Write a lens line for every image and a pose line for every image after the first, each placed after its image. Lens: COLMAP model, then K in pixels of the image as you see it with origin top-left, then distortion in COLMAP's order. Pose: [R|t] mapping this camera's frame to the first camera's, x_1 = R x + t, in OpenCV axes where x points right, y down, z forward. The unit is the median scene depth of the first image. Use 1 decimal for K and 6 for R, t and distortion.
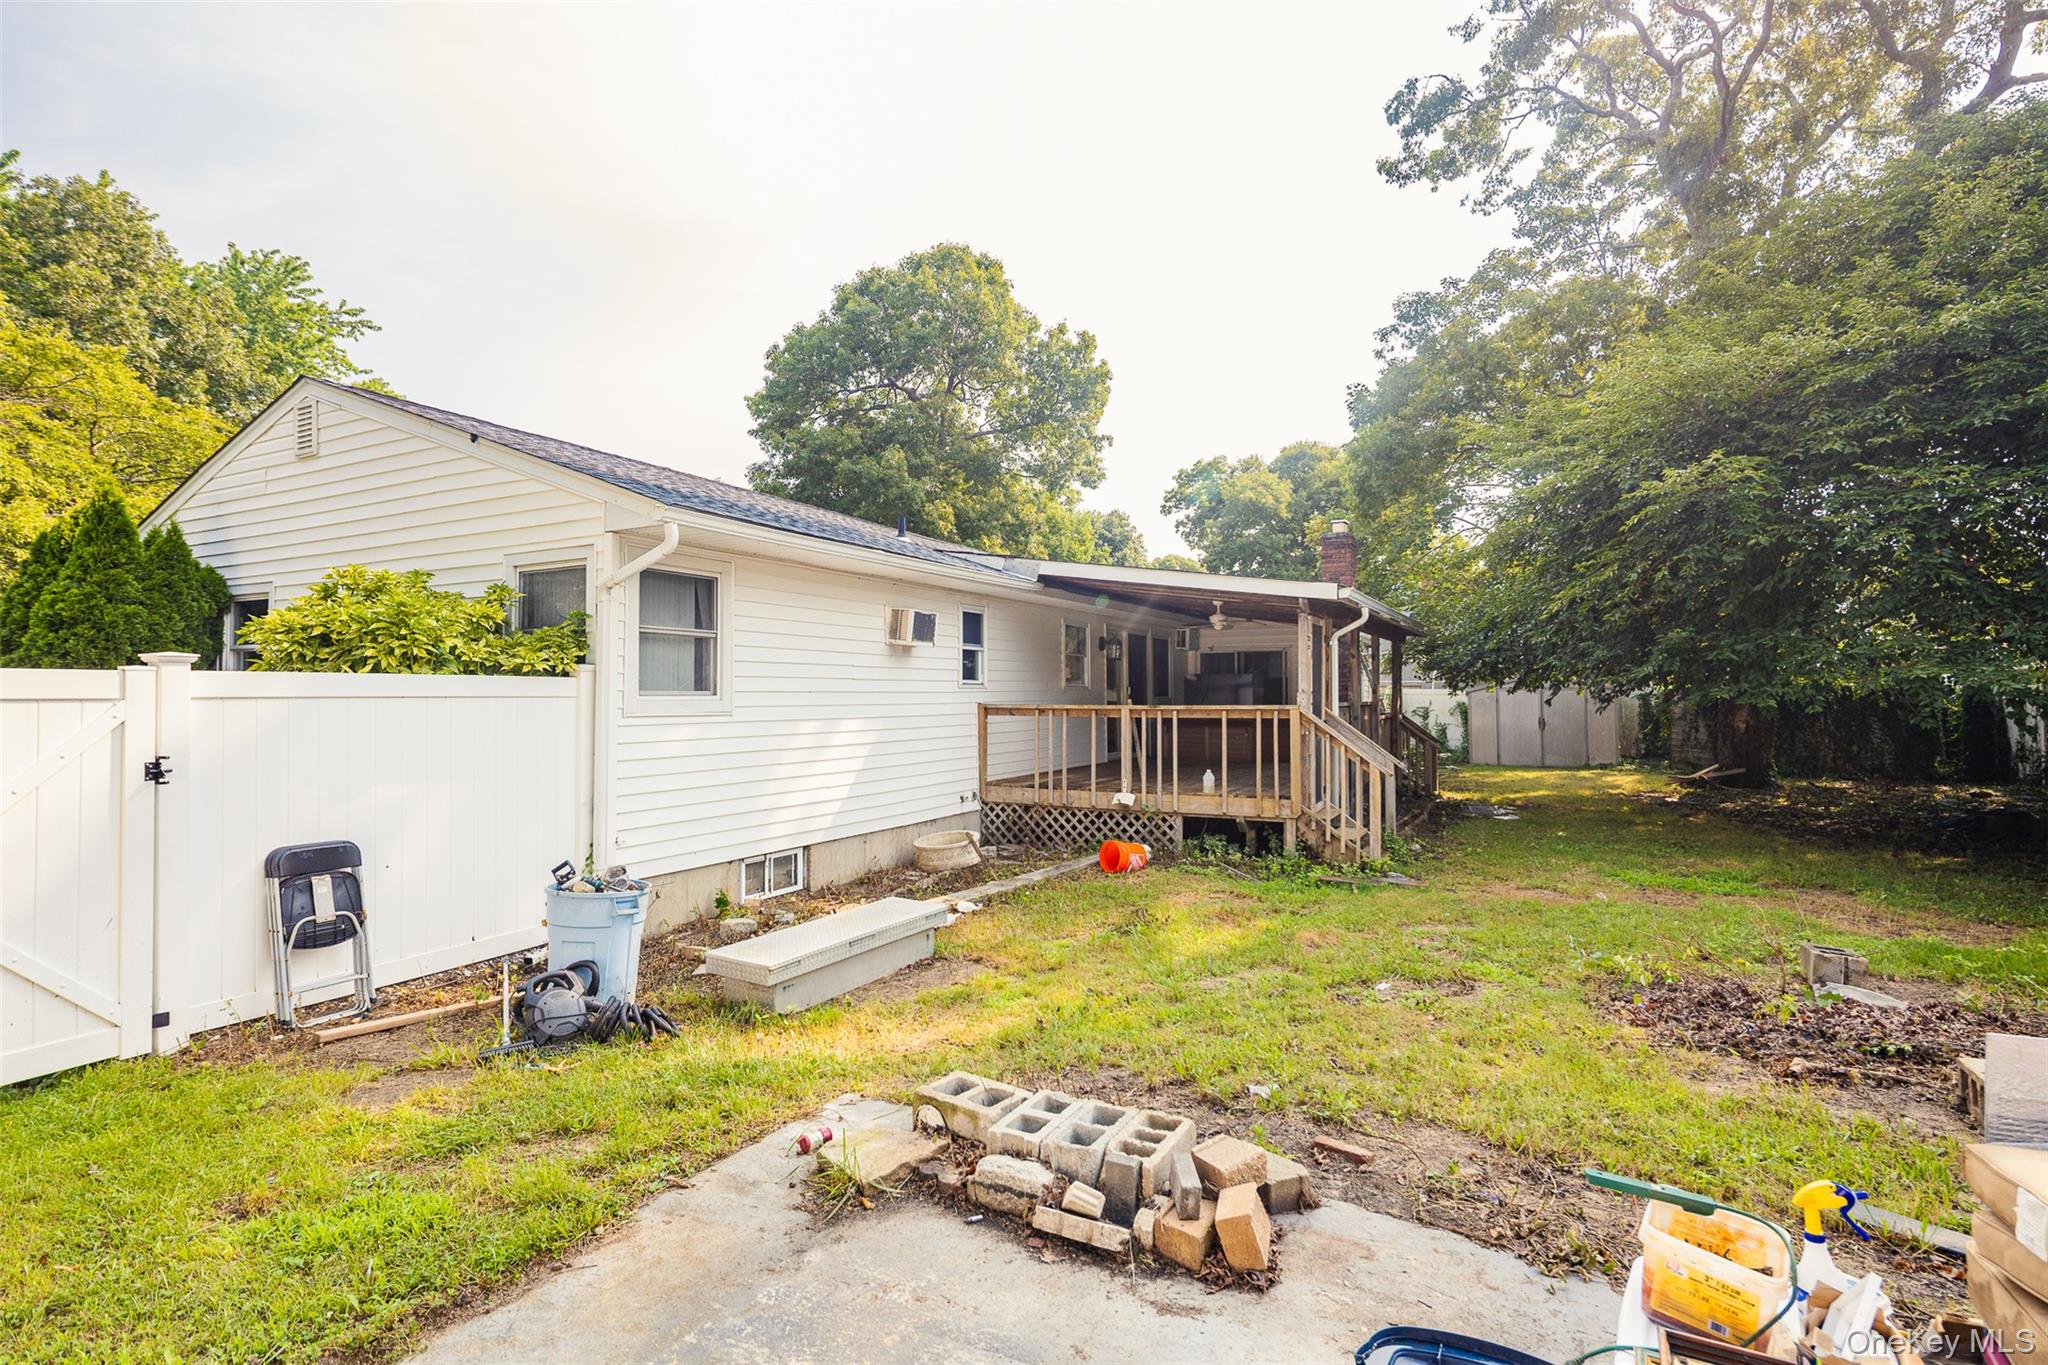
lens RADIAL K [[1012.1, 0, 1031.6], [0, 1012.1, 687.6], [0, 0, 1]] dist [0.005943, -0.003995]
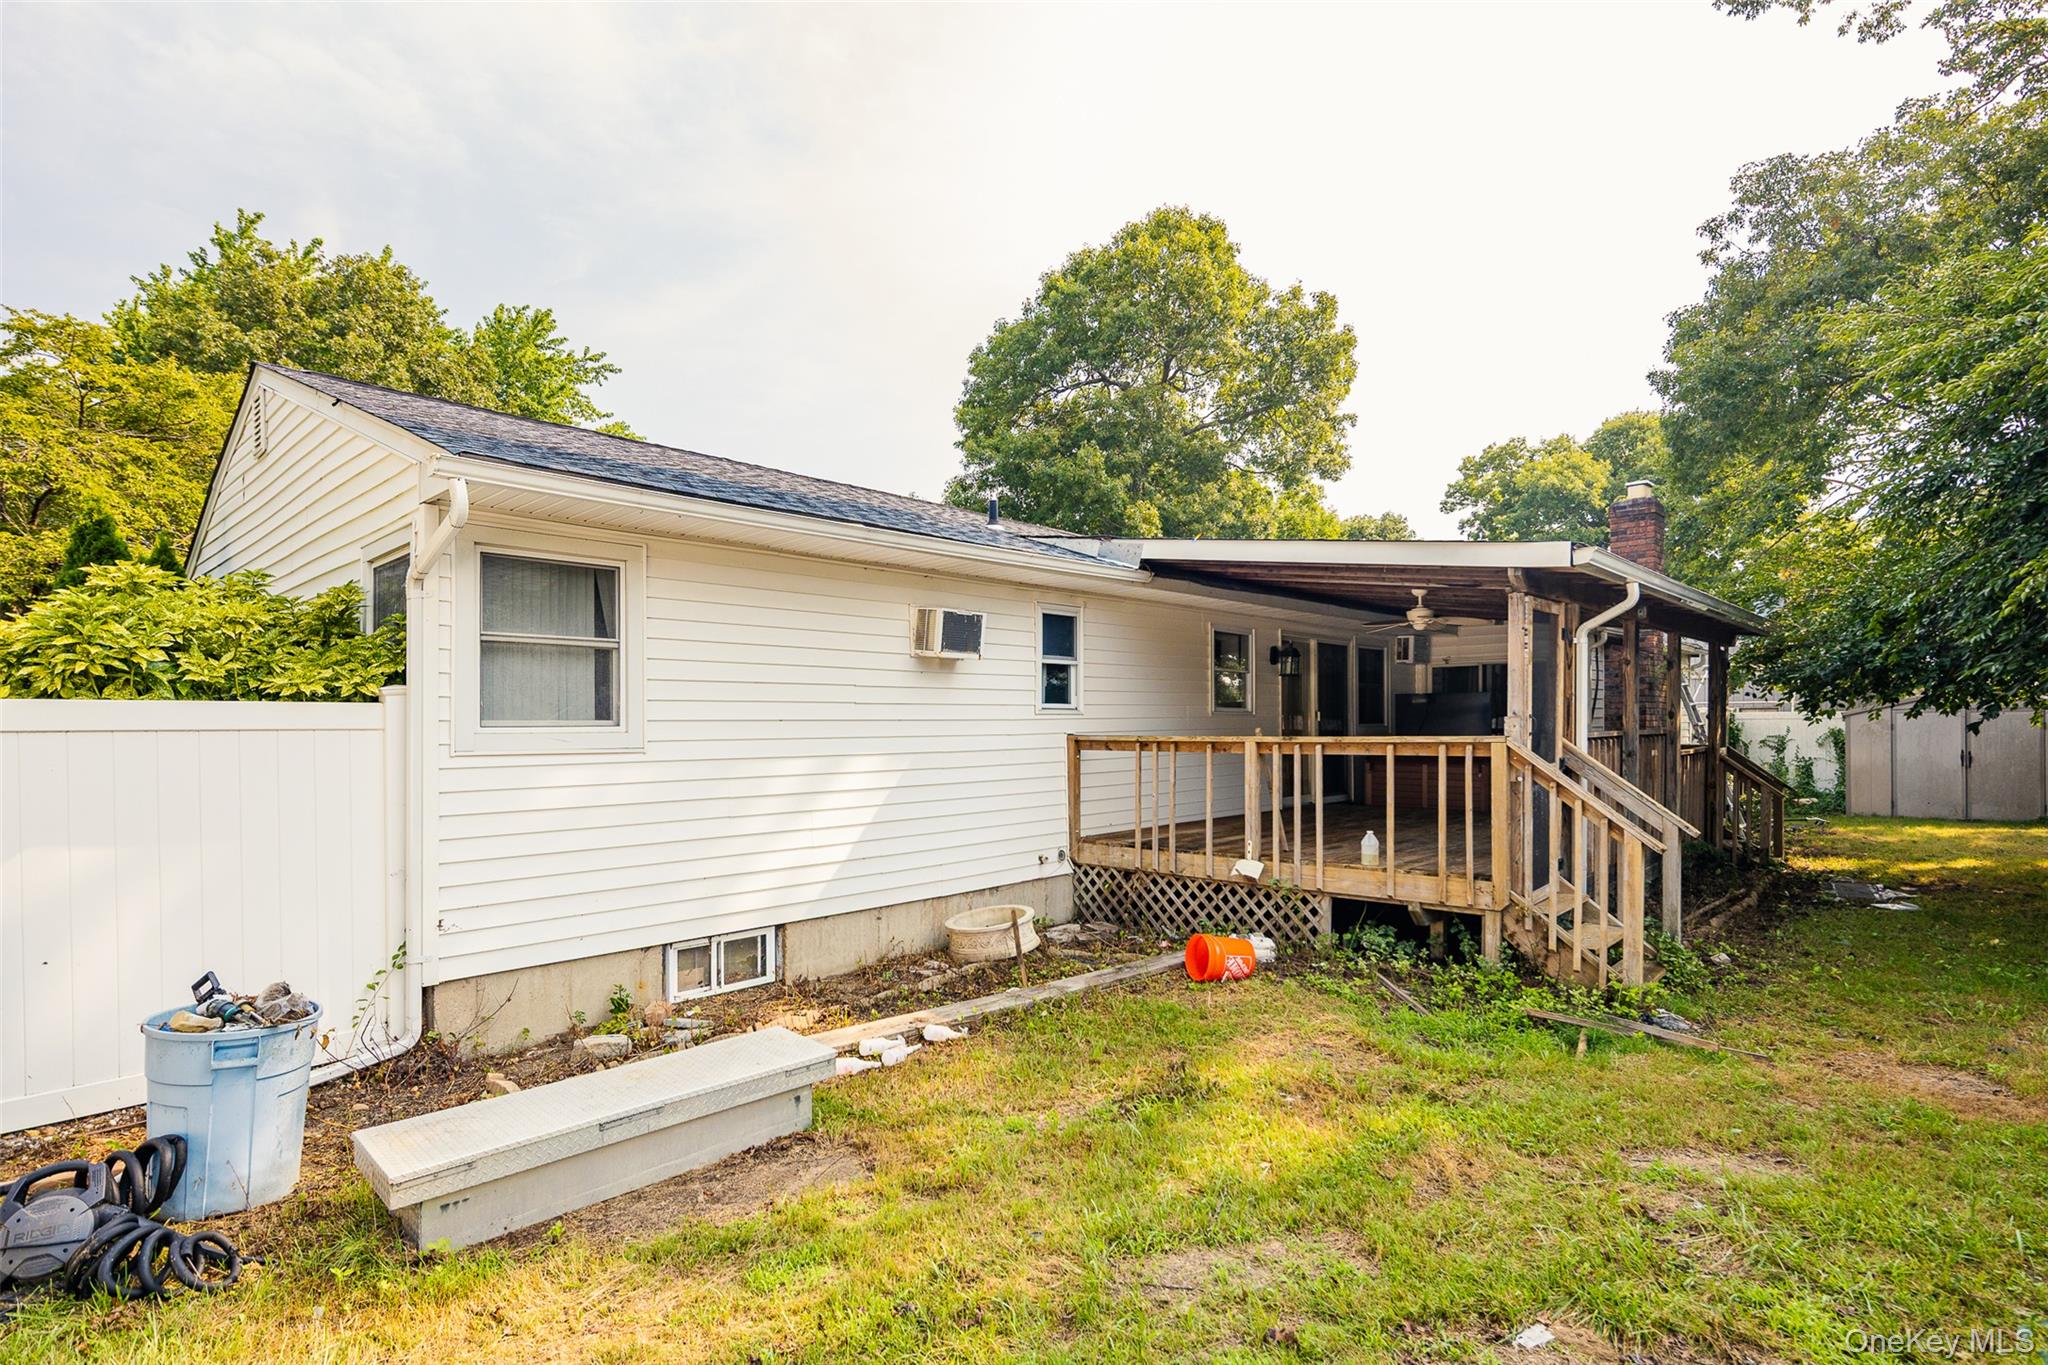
lens RADIAL K [[1012.1, 0, 1045.5], [0, 1012.1, 751.3], [0, 0, 1]] dist [0.005943, -0.003995]
pose [[0.962967, 0.000976, -0.269616, 0.136111], [0.008223, 0.999422, 0.032988, 0.003065], [0.269493, -0.033984, 0.962403, 0.264023]]
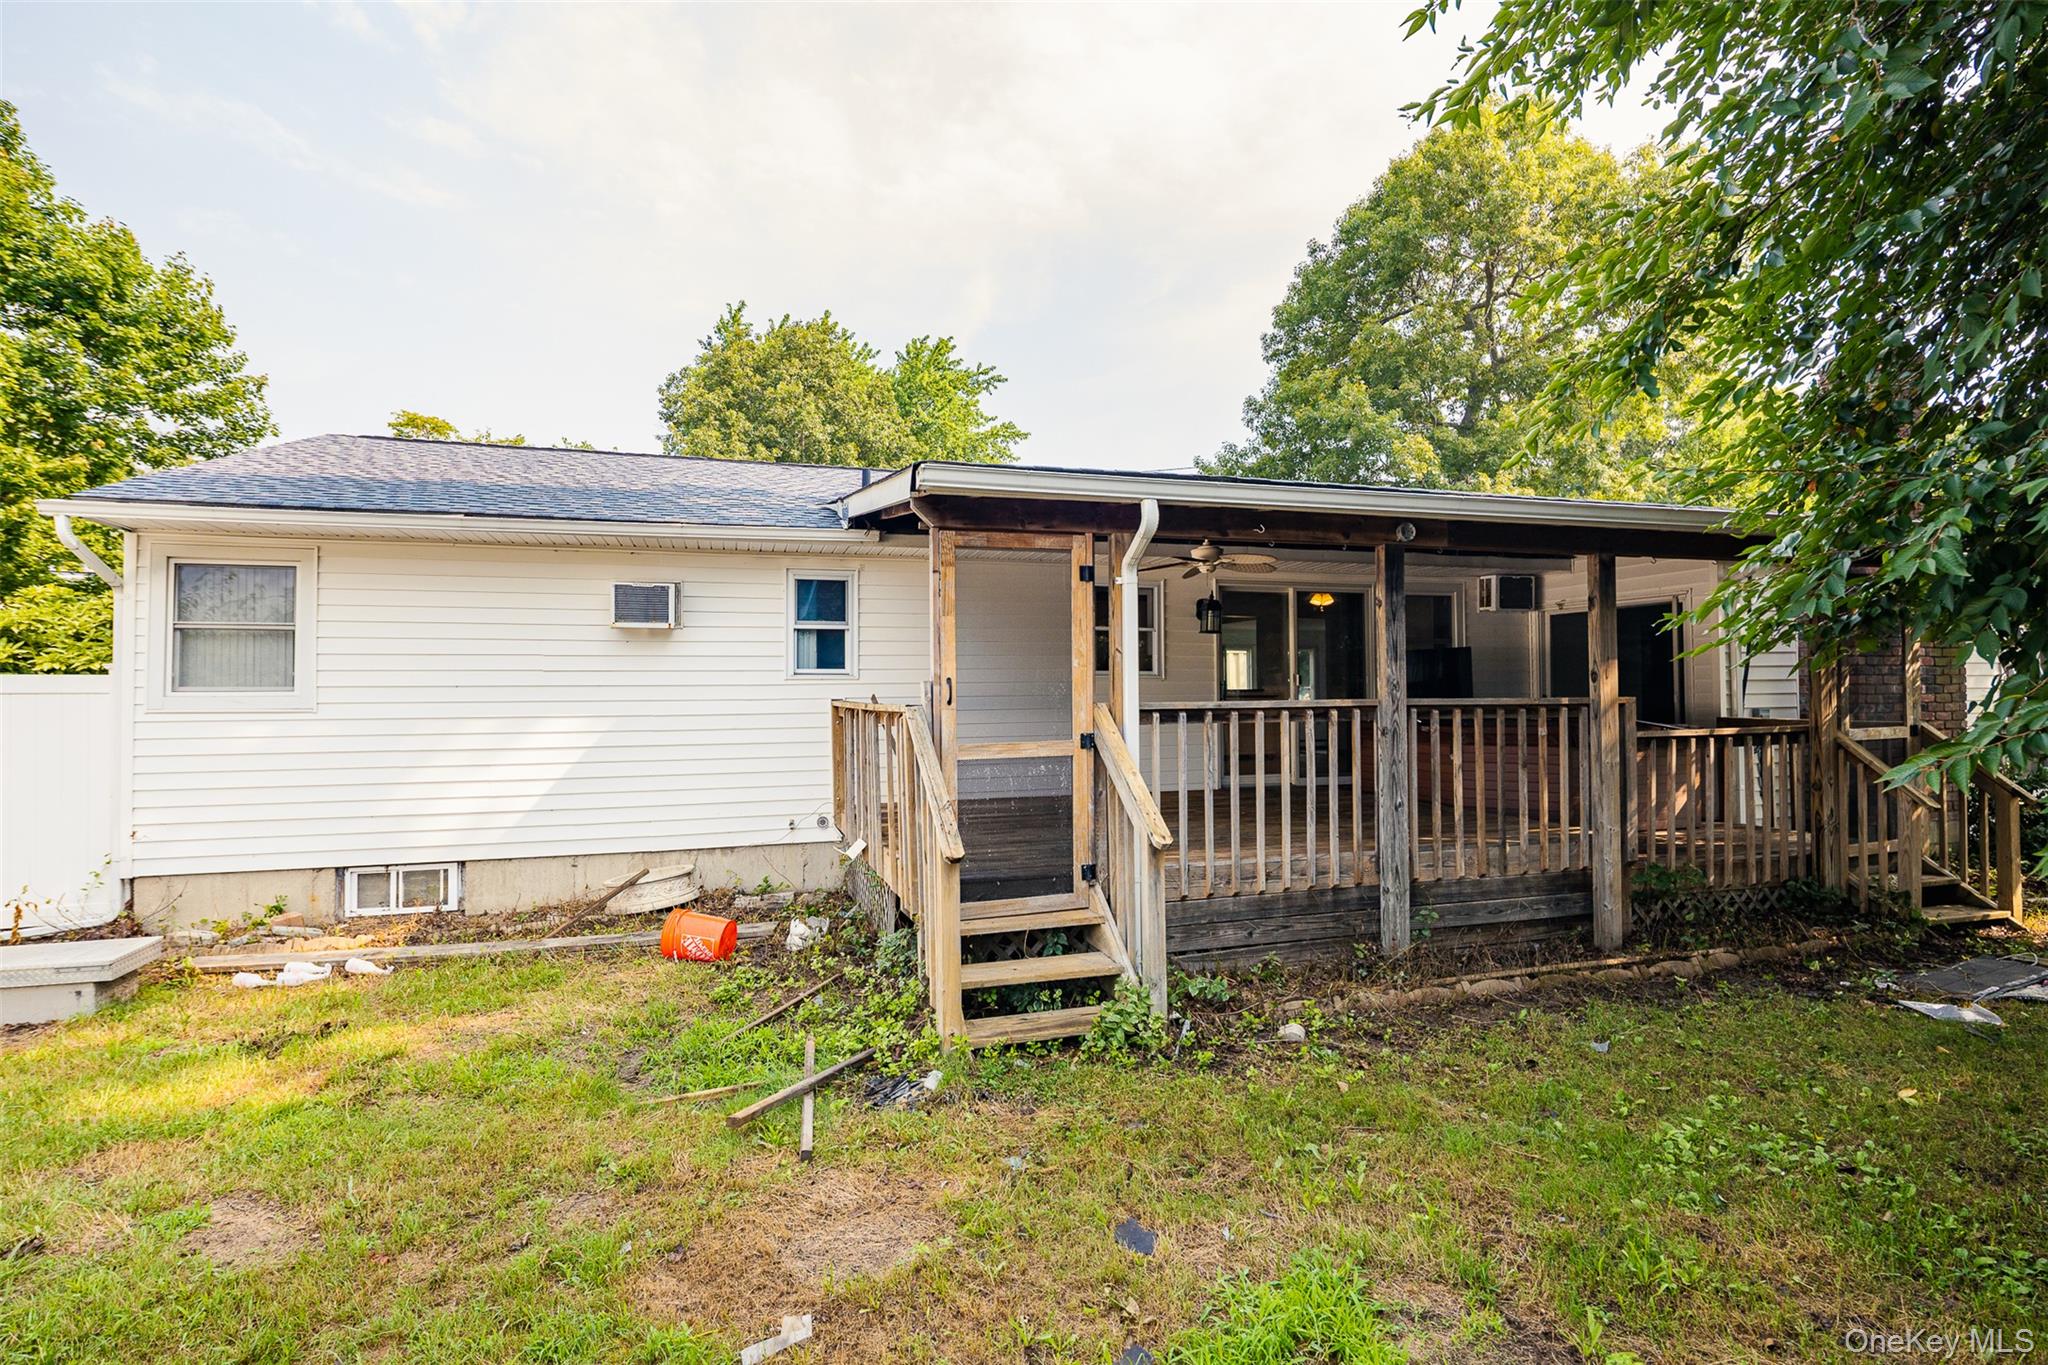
lens RADIAL K [[1012.1, 0, 1039.0], [0, 1012.1, 673.5], [0, 0, 1]] dist [0.005943, -0.003995]
pose [[0.695674, -0.018046, -0.718131, 0.608732], [0.010684, 0.999834, -0.014775, 0.008881], [0.718278, 0.002606, 0.695751, 0.595677]]
